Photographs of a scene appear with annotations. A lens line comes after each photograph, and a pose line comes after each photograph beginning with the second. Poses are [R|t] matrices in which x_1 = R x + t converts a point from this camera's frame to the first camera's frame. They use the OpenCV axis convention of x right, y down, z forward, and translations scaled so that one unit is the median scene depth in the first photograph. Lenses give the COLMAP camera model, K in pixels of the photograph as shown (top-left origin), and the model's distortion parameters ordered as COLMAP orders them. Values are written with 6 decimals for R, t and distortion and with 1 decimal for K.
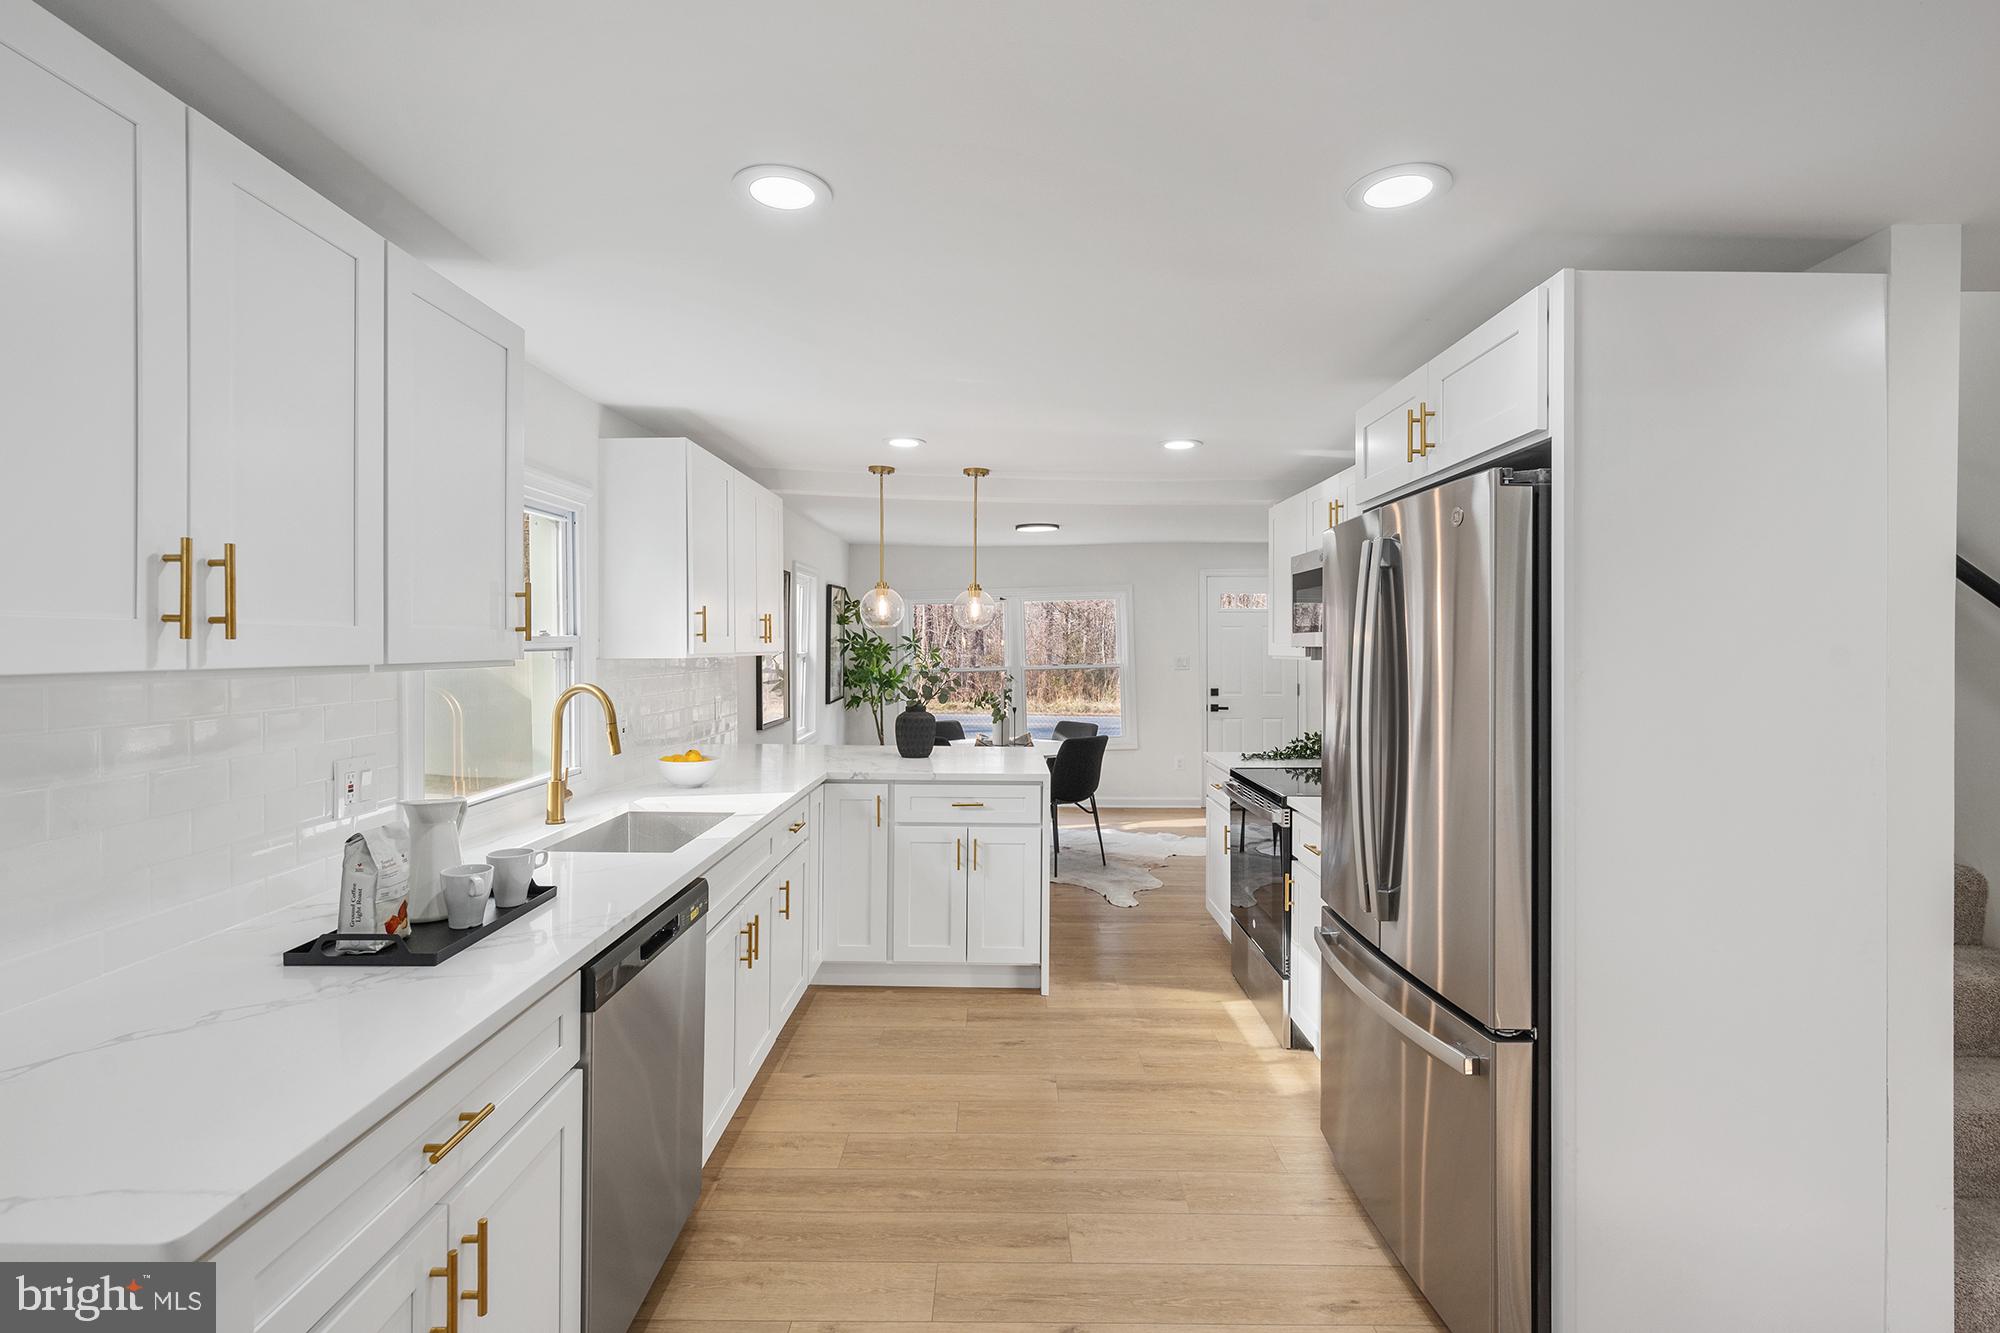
lens RADIAL K [[891.4, 0, 998.2], [0, 891.4, 640.4], [0, 0, 1]] dist [-0.000497, 0.000020]
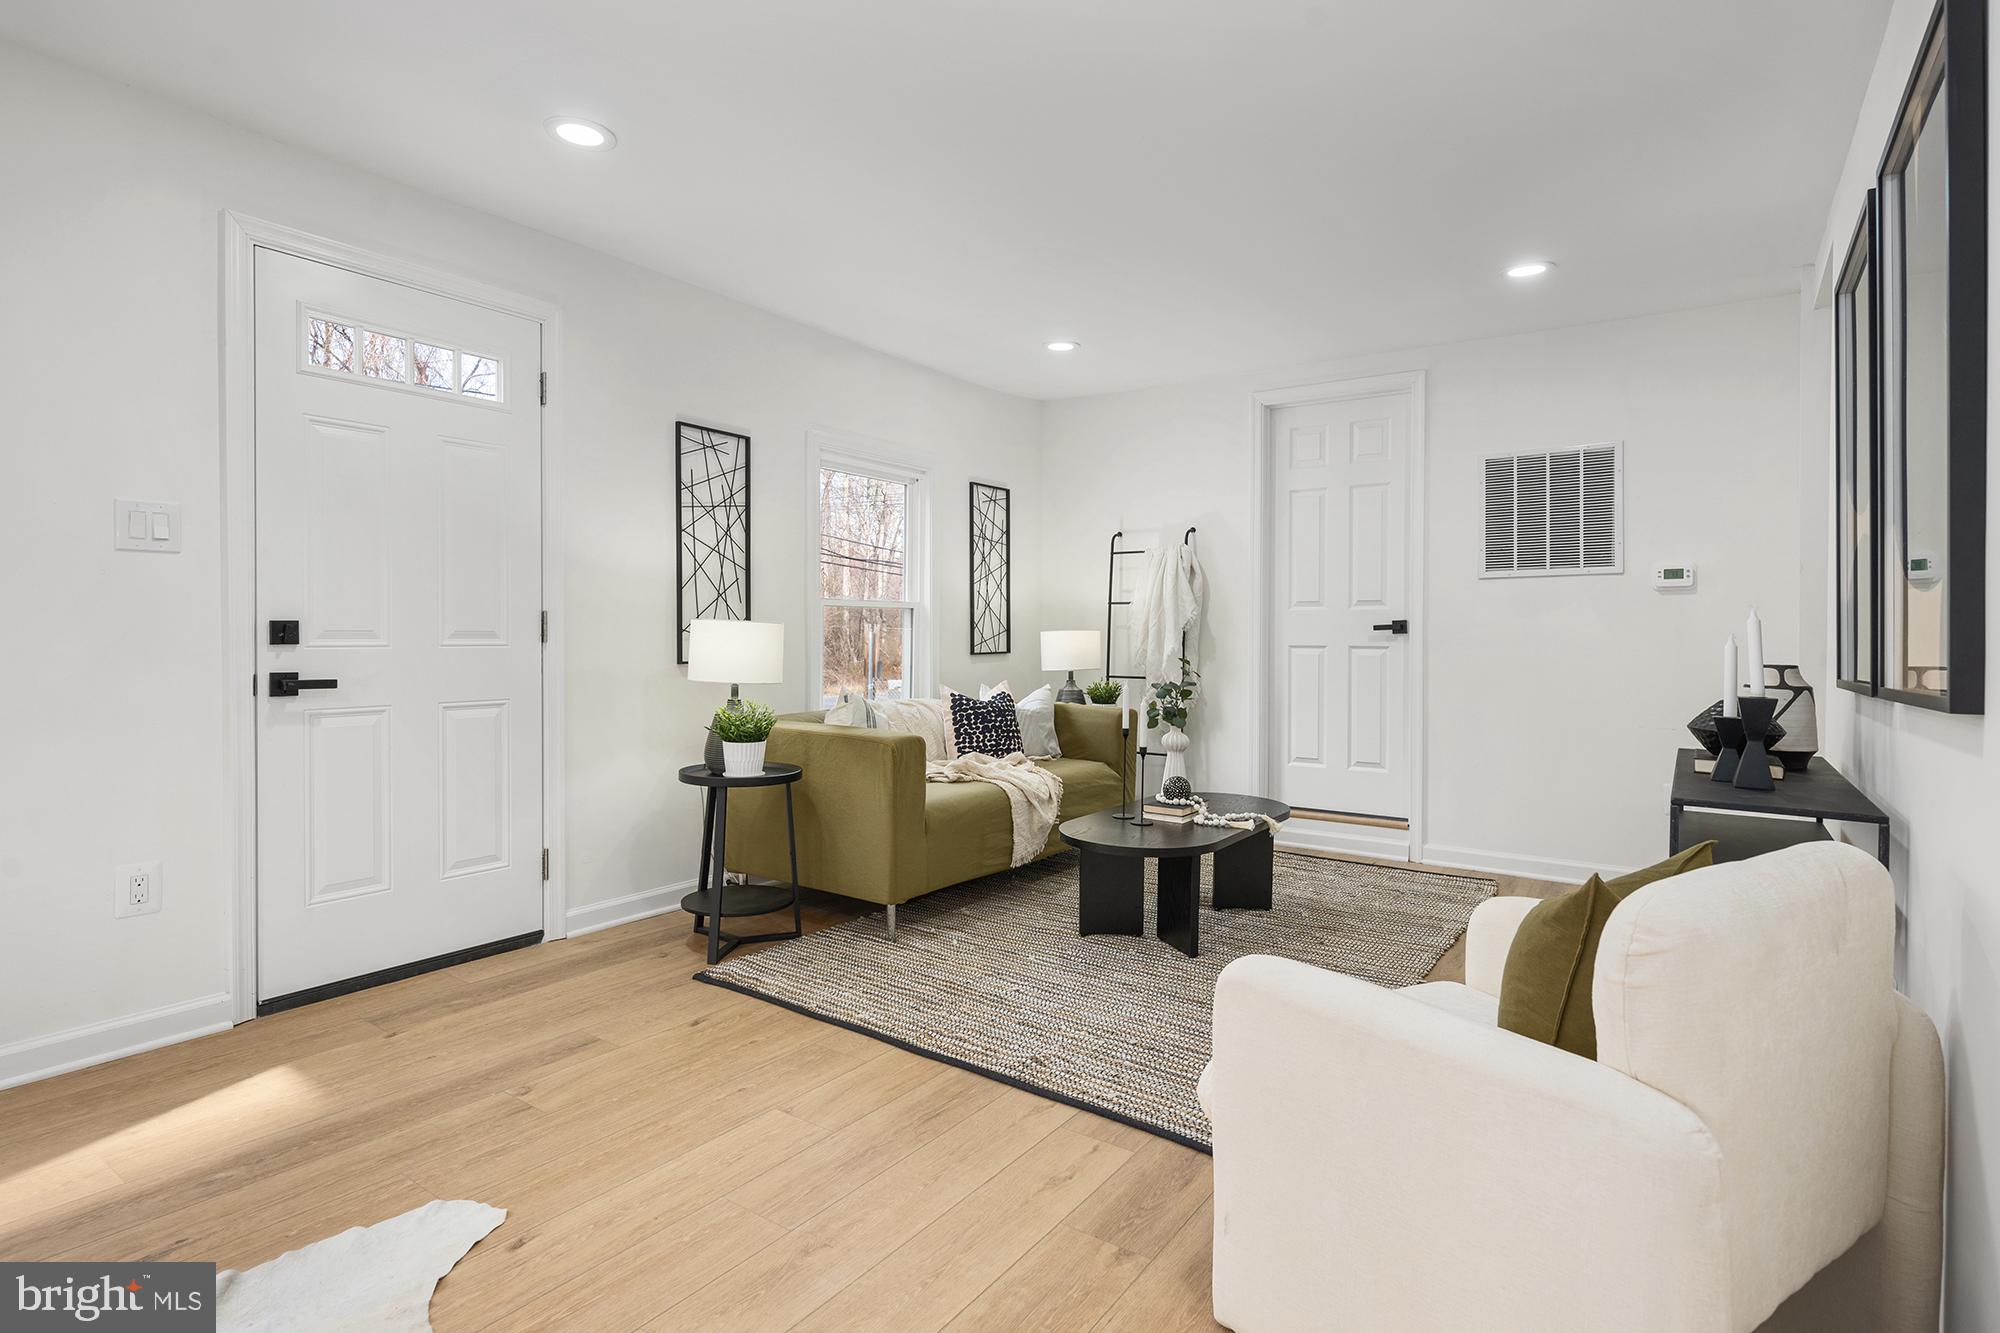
lens RADIAL K [[1003.2, 0, 997.7], [0, 1003.2, 645.0], [0, 0, 1]] dist [-0.002025, 0.000005]
pose [[0.571863, -0.006695, 0.820322, 0.218447], [-0.010892, 0.999817, 0.015752, 0.116710], [-0.820277, -0.017943, 0.571685, 1.301895]]
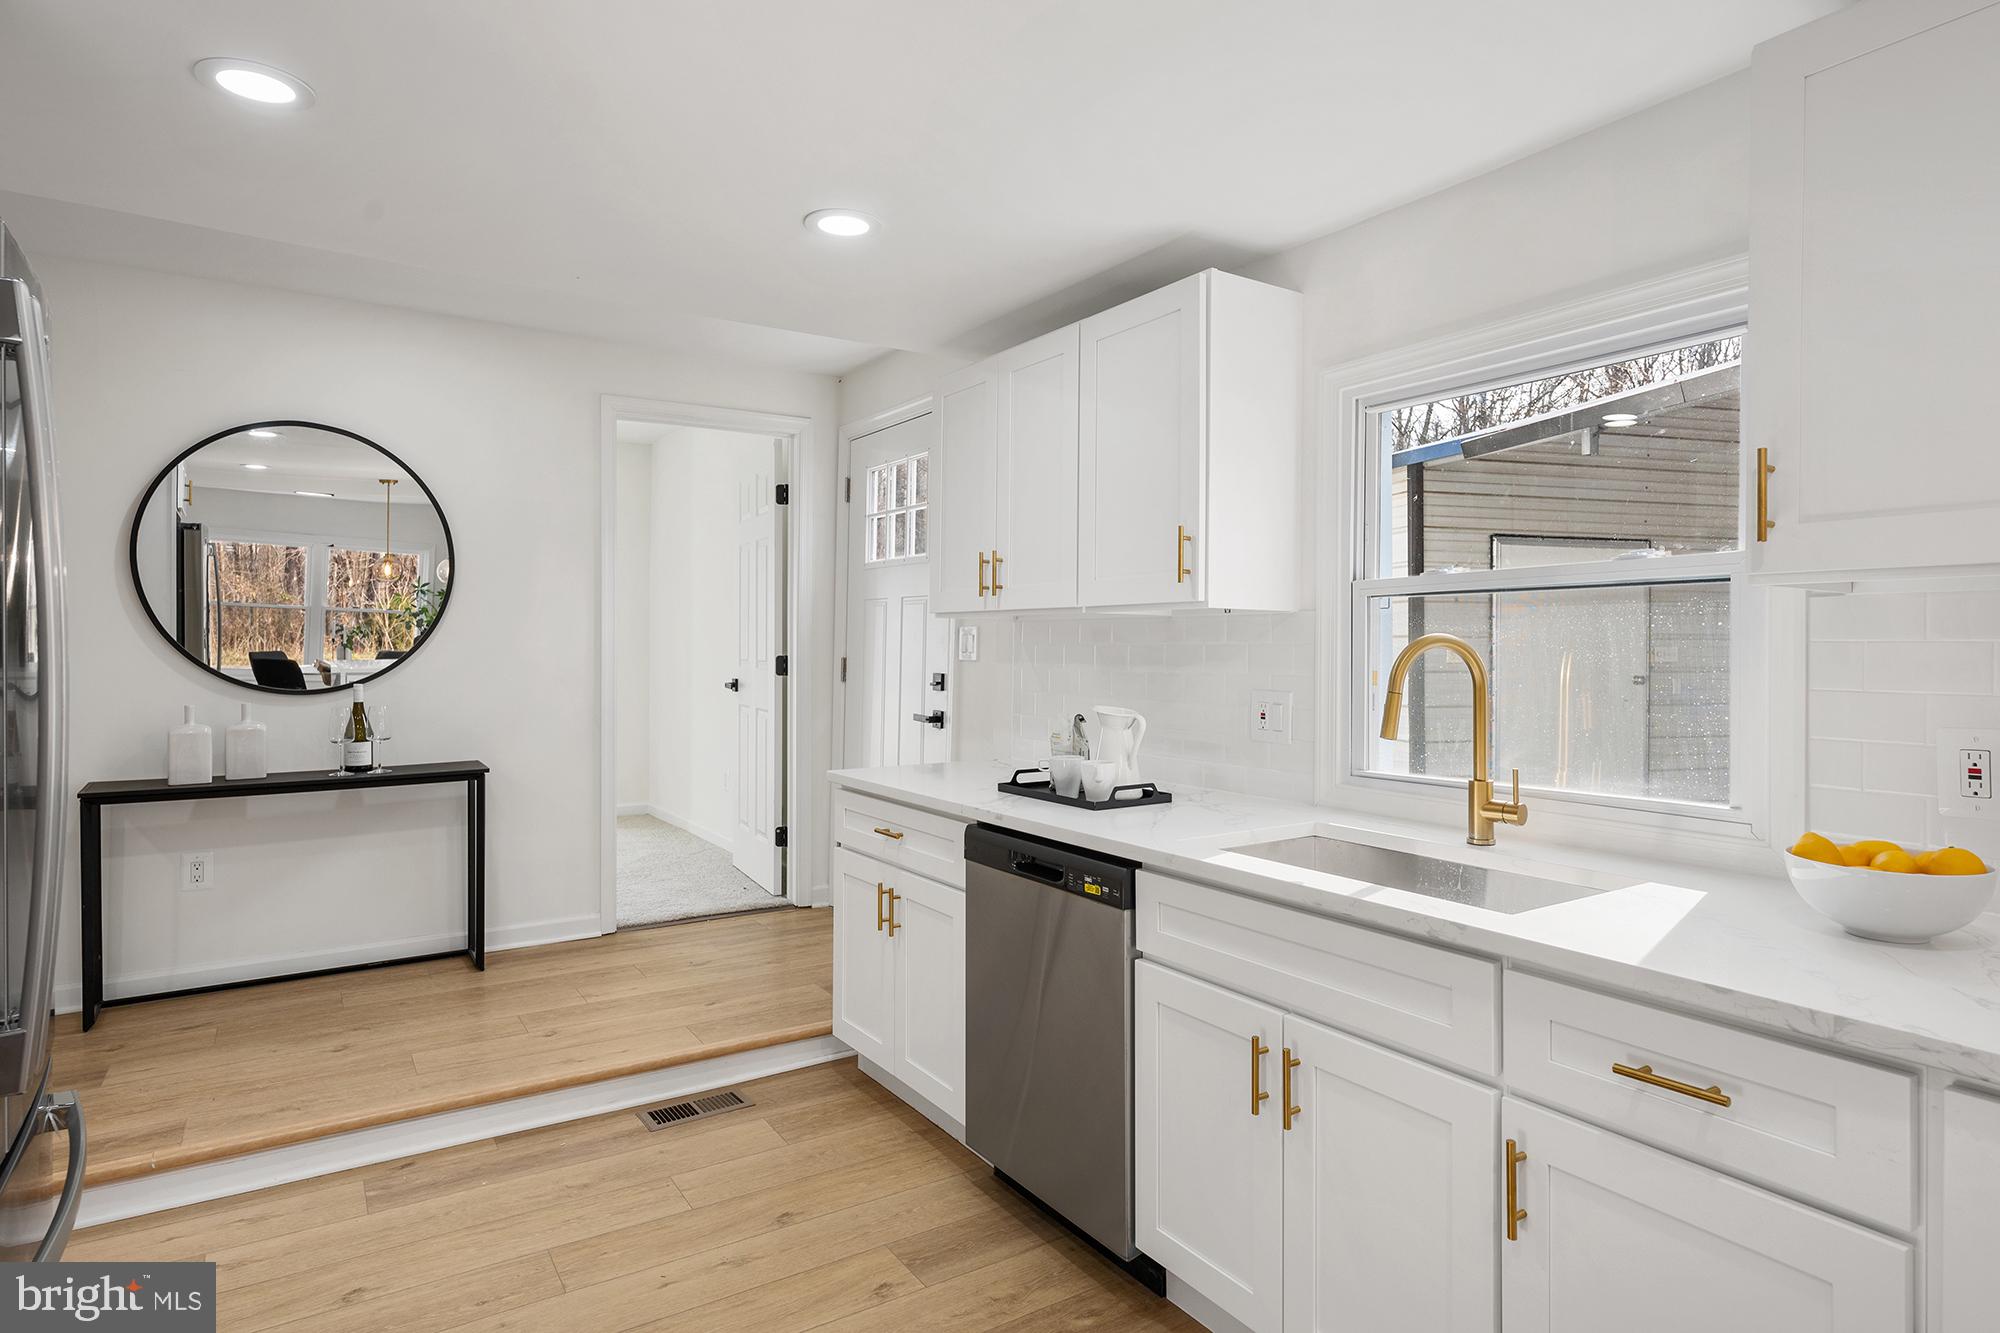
lens RADIAL K [[1102.2, 0, 1002.6], [0, 1102.2, 644.7], [0, 0, 1]] dist [0.001032, -0.000323]
pose [[-0.837843, -0.008863, -0.545839, 0.177307], [-0.004680, 0.999948, -0.009053, 0.044500], [0.545891, -0.005030, -0.837841, 1.032928]]
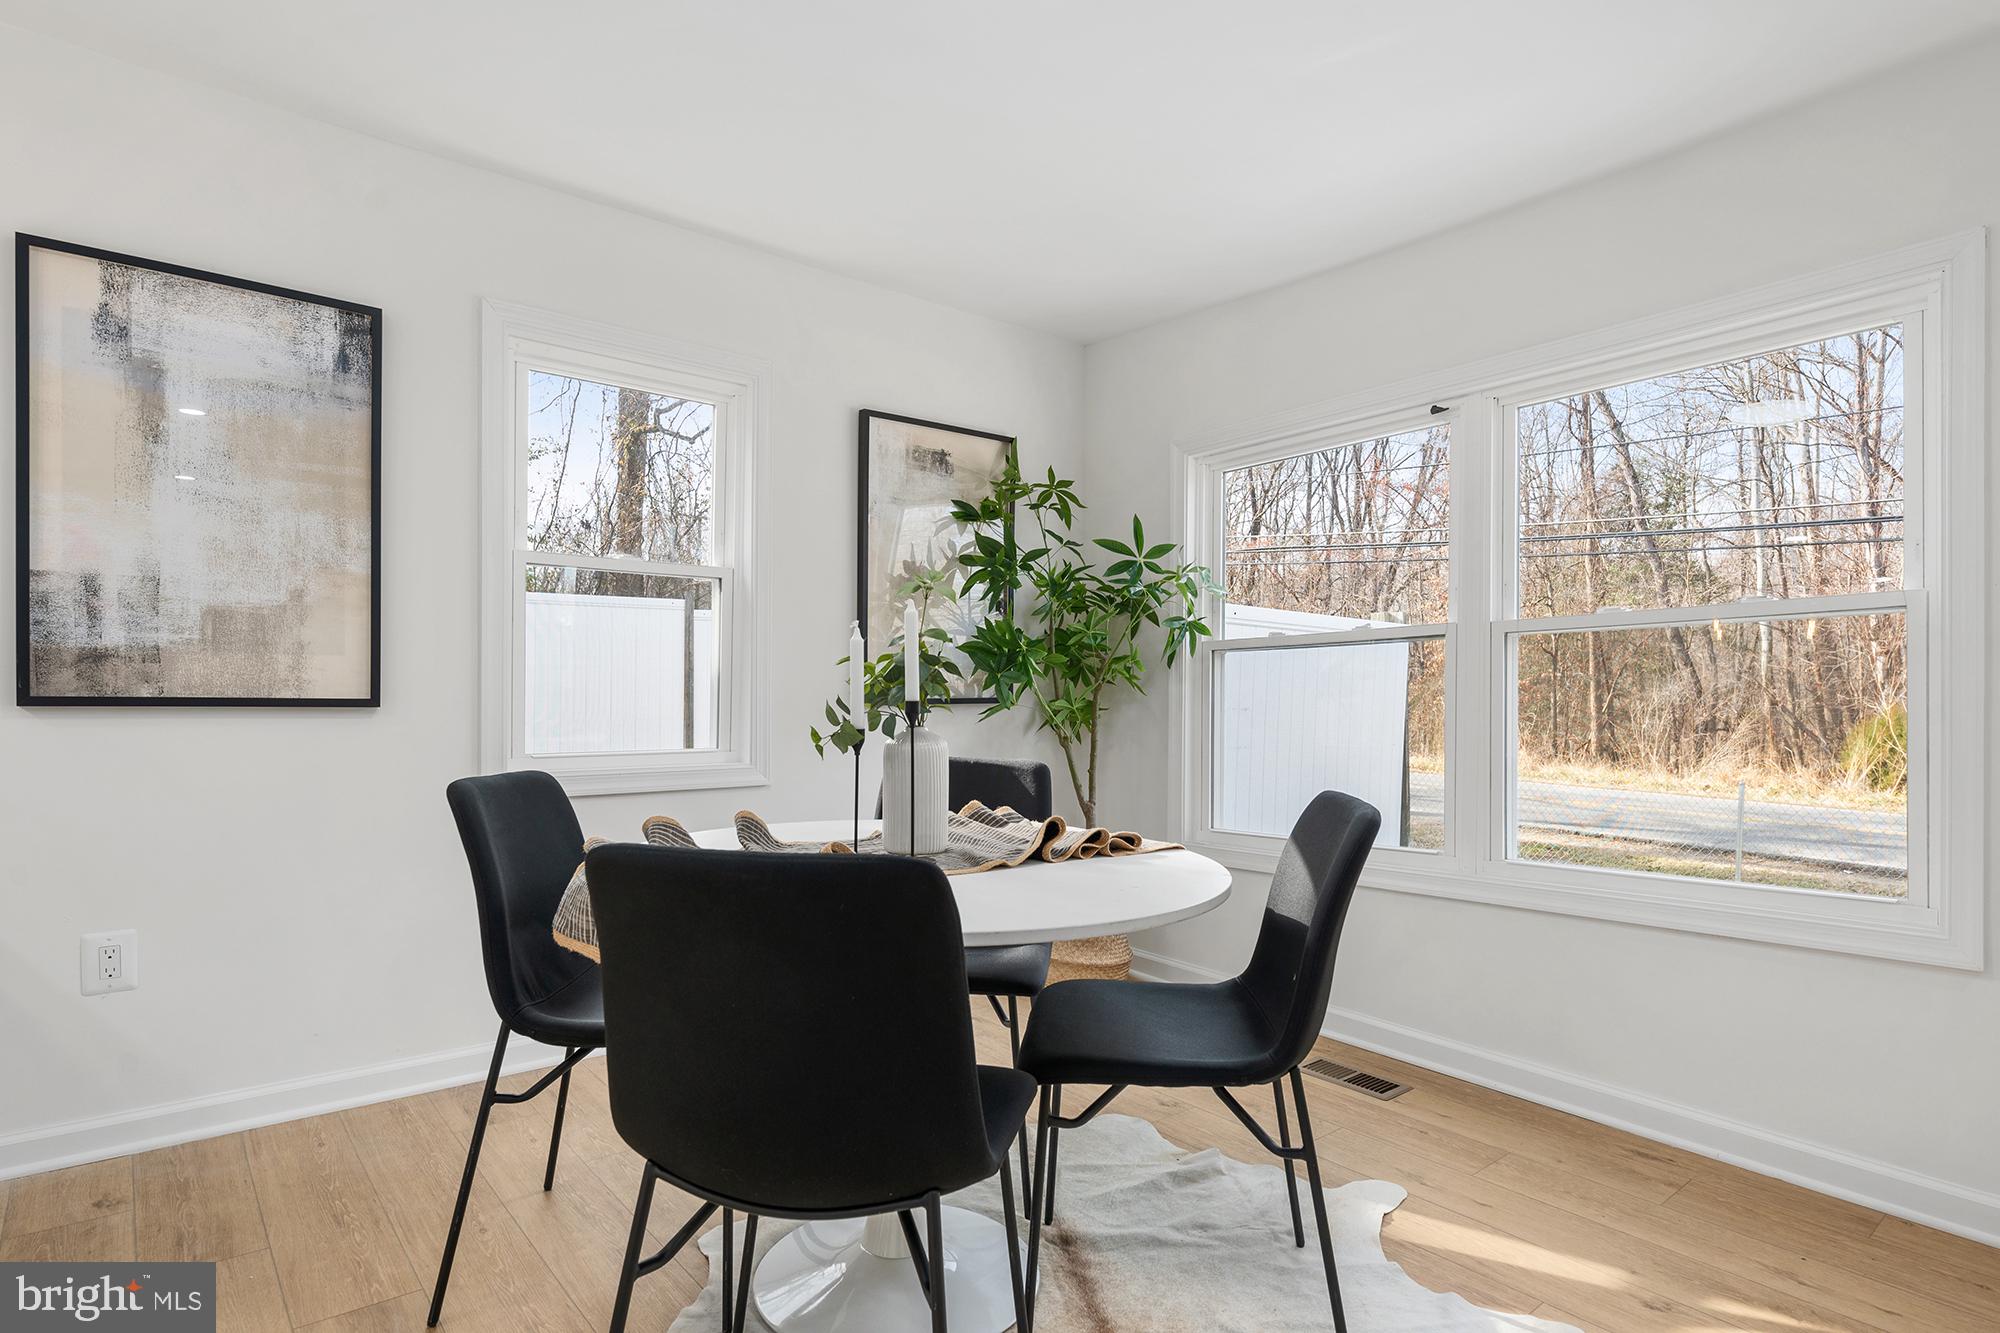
lens RADIAL K [[1055.4, 0, 1006.1], [0, 1055.4, 710.6], [0, 0, 1]] dist [0.000721, -0.000243]
pose [[0.646352, 0.025959, -0.762598, 0.421827], [-0.015280, 0.999661, 0.021078, 0.118930], [0.762886, -0.001971, 0.646530, 1.394558]]
